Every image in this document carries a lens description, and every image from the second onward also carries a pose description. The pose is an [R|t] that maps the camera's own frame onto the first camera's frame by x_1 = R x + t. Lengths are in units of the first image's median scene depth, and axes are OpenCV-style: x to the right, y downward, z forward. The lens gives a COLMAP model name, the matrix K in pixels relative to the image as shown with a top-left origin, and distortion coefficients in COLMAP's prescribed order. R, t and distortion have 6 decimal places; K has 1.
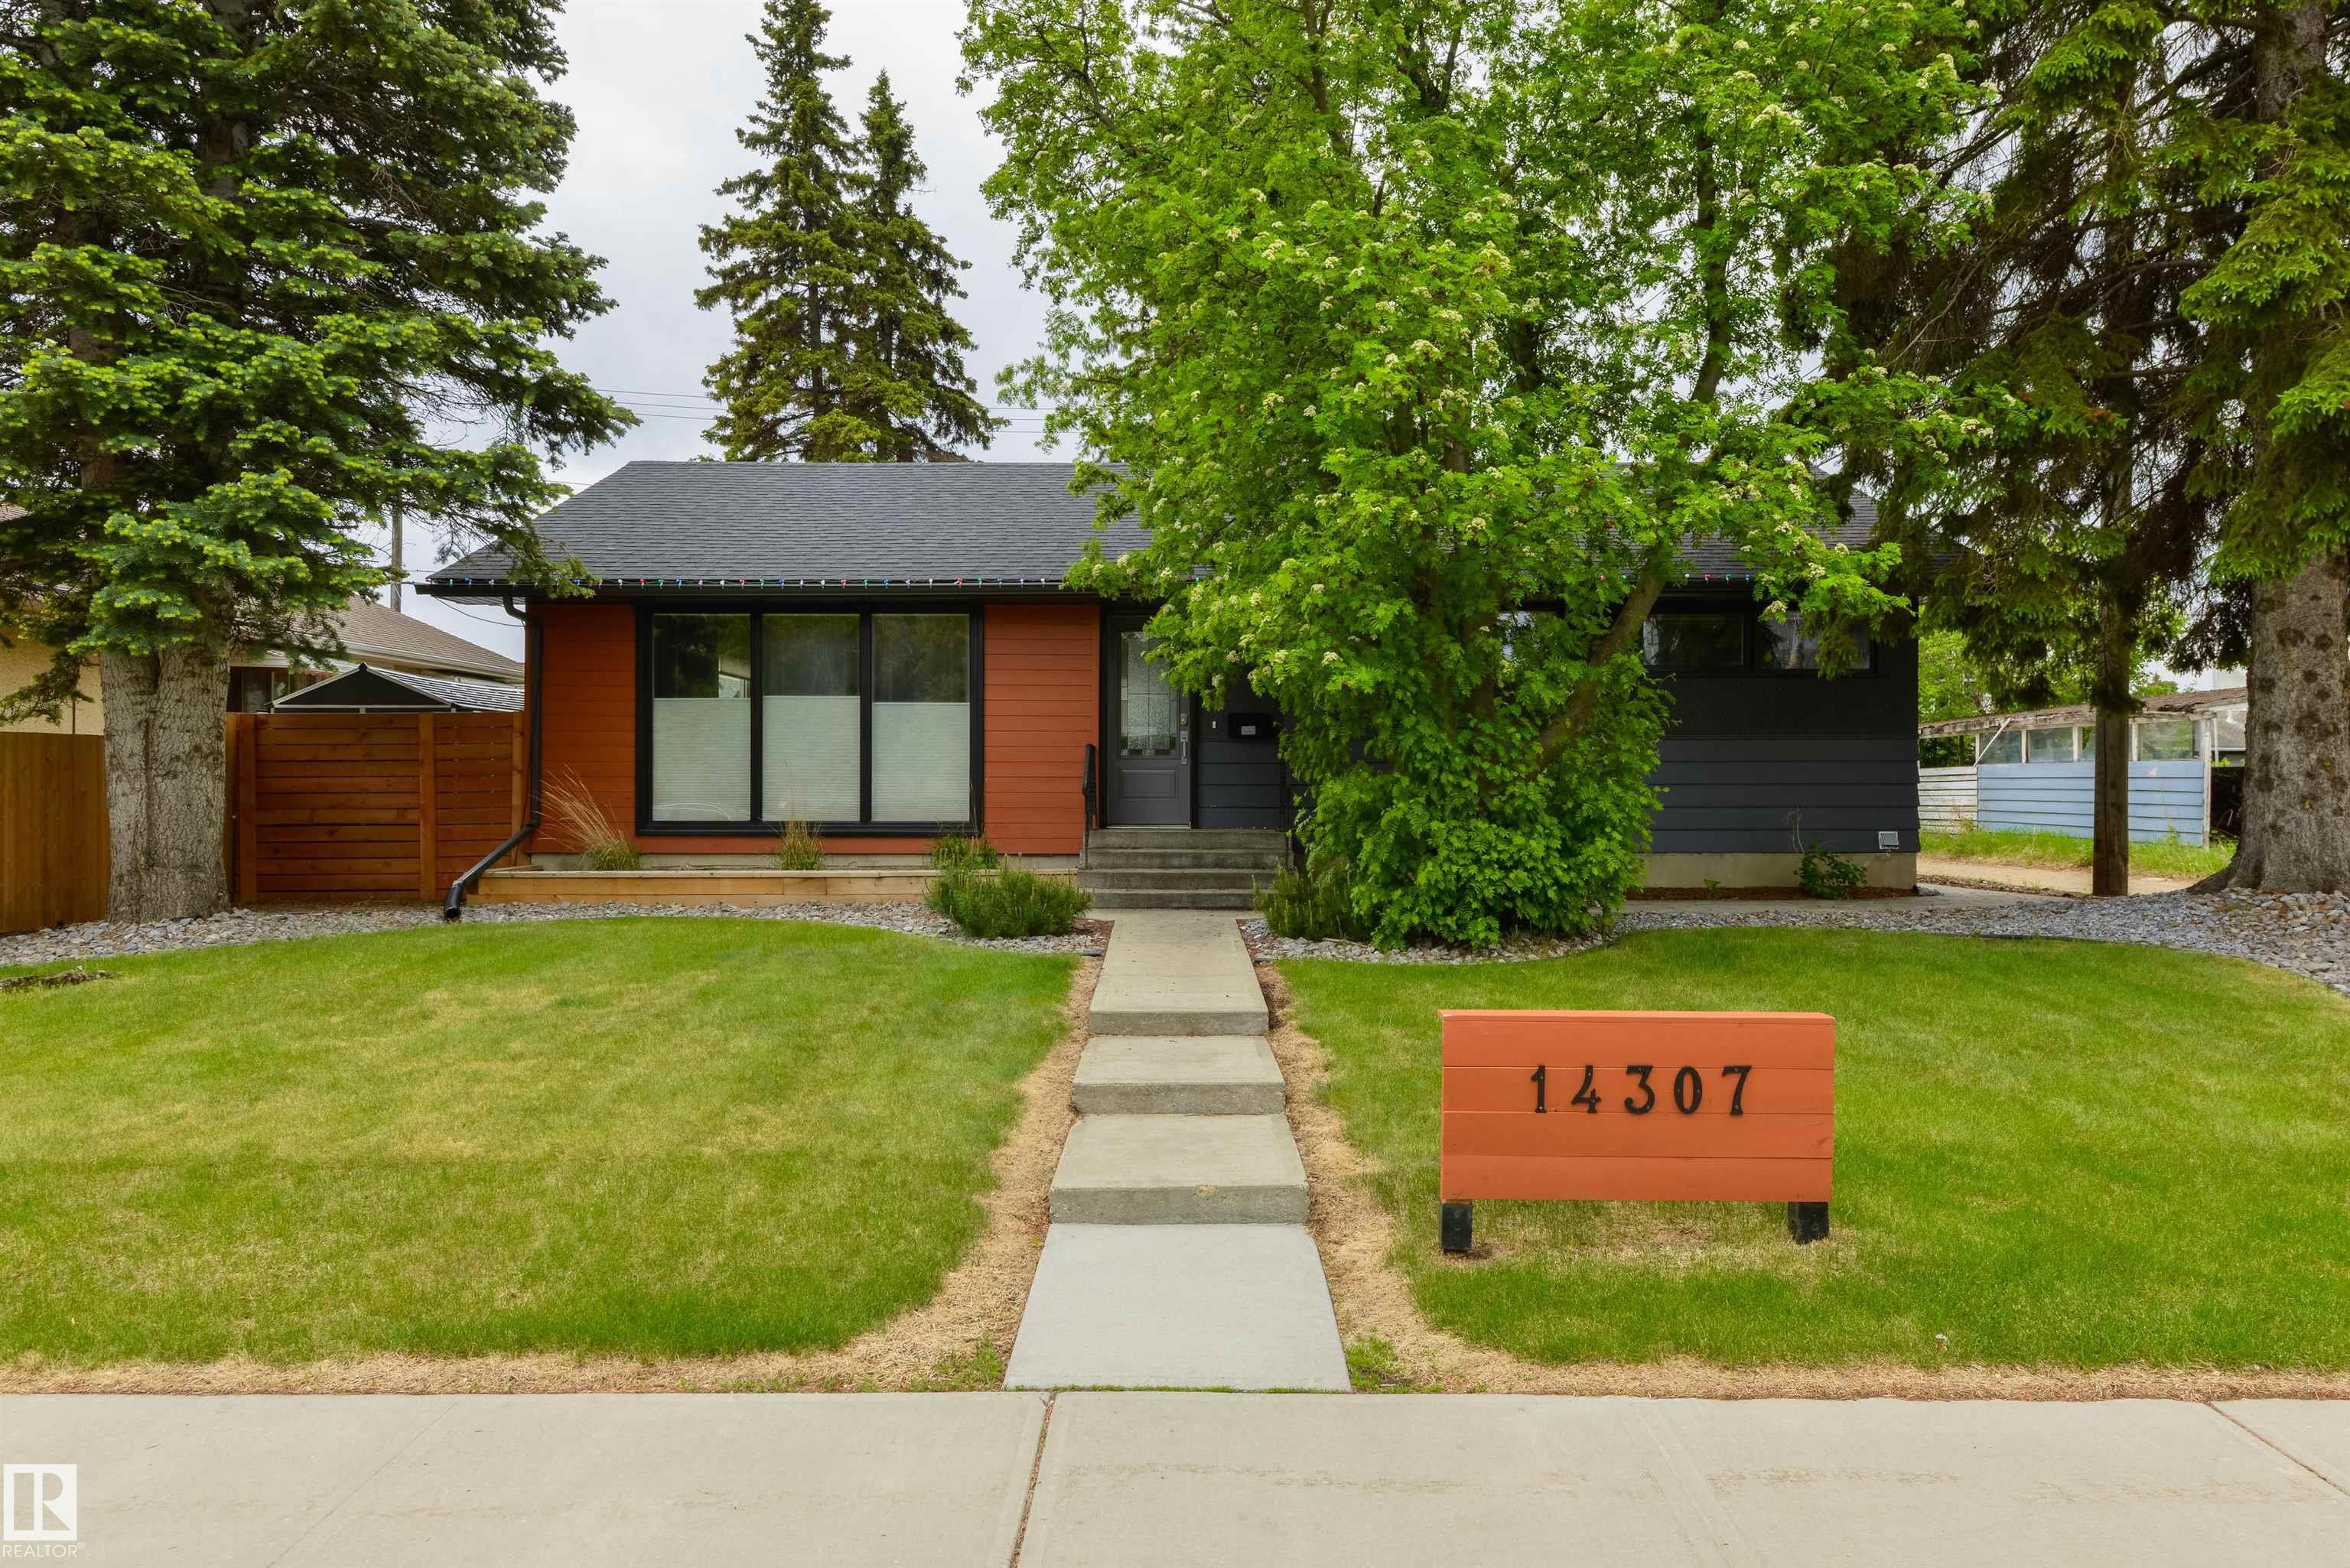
lens RADIAL K [[1624.3, 0, 1173.0], [0, 1624.3, 783.5], [0, 0, 1]] dist [-0.000405, 0.000061]
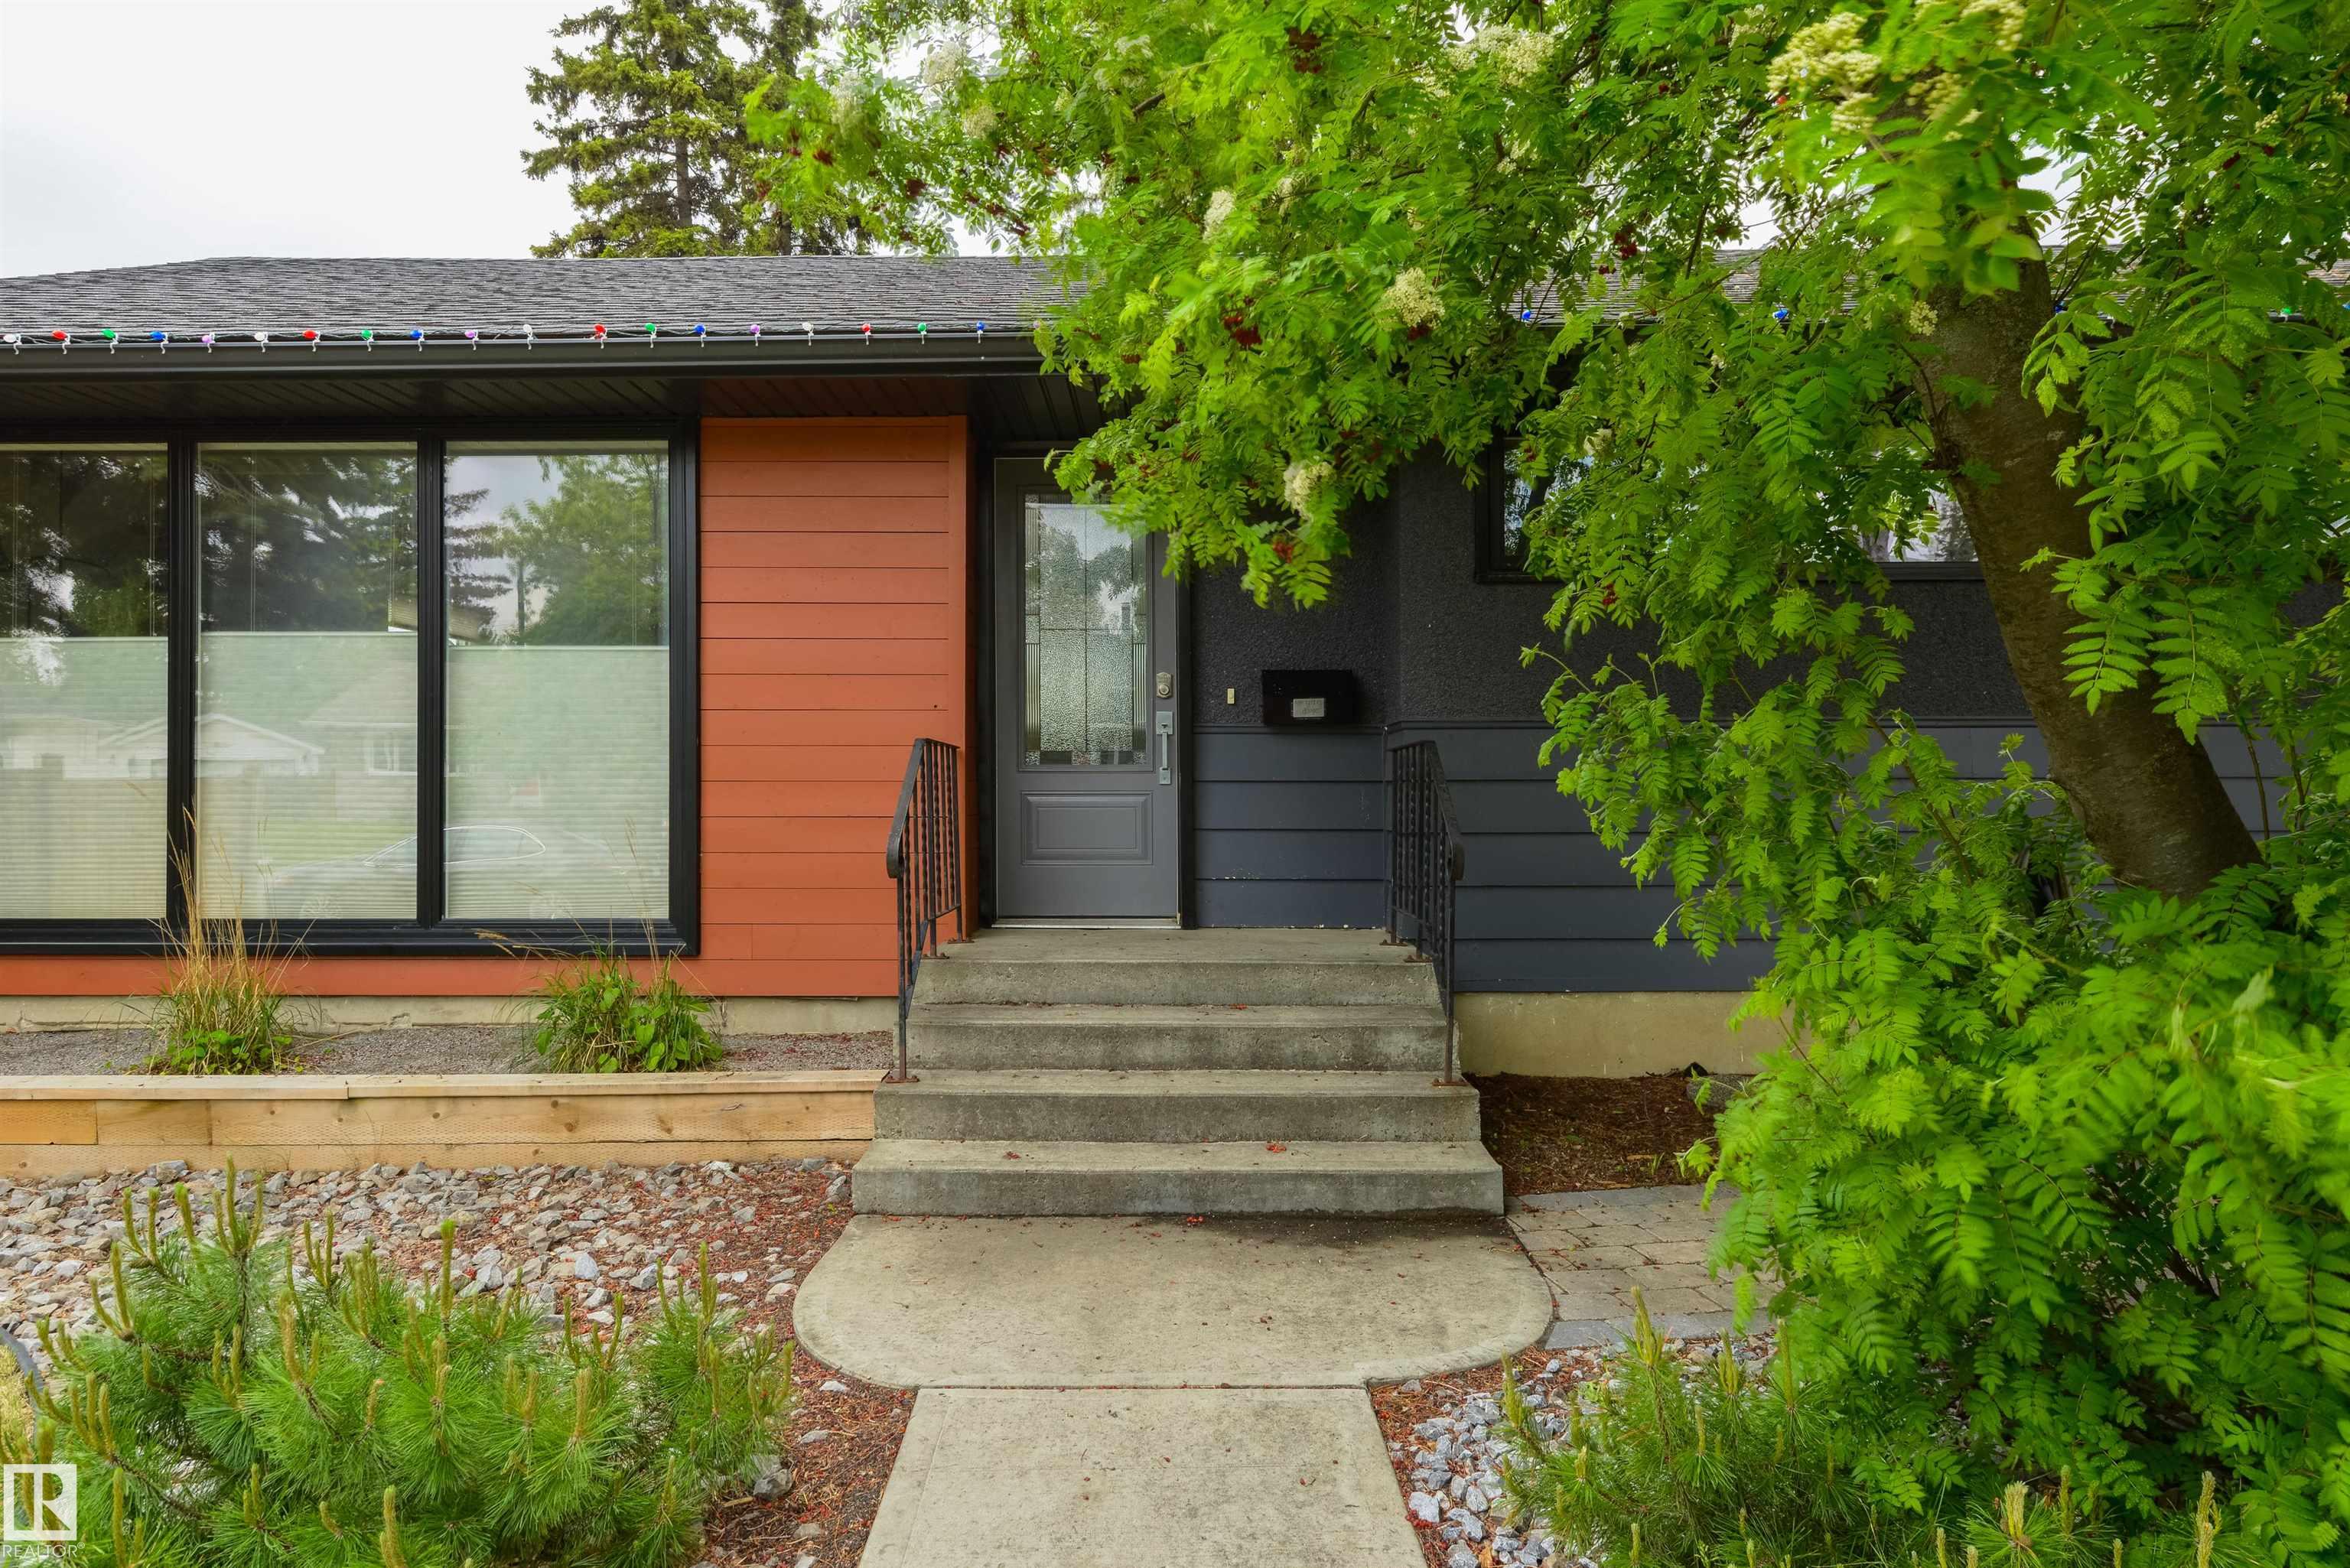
lens RADIAL K [[1490.8, 0, 1176.1], [0, 1490.8, 782.3], [0, 0, 1]] dist [0.003399, 0.000328]
pose [[0.999792, -0.003316, 0.020135, 0.000874], [0.003248, 0.999989, 0.003383, -0.006593], [-0.020146, -0.003317, 0.999792, 0.287064]]
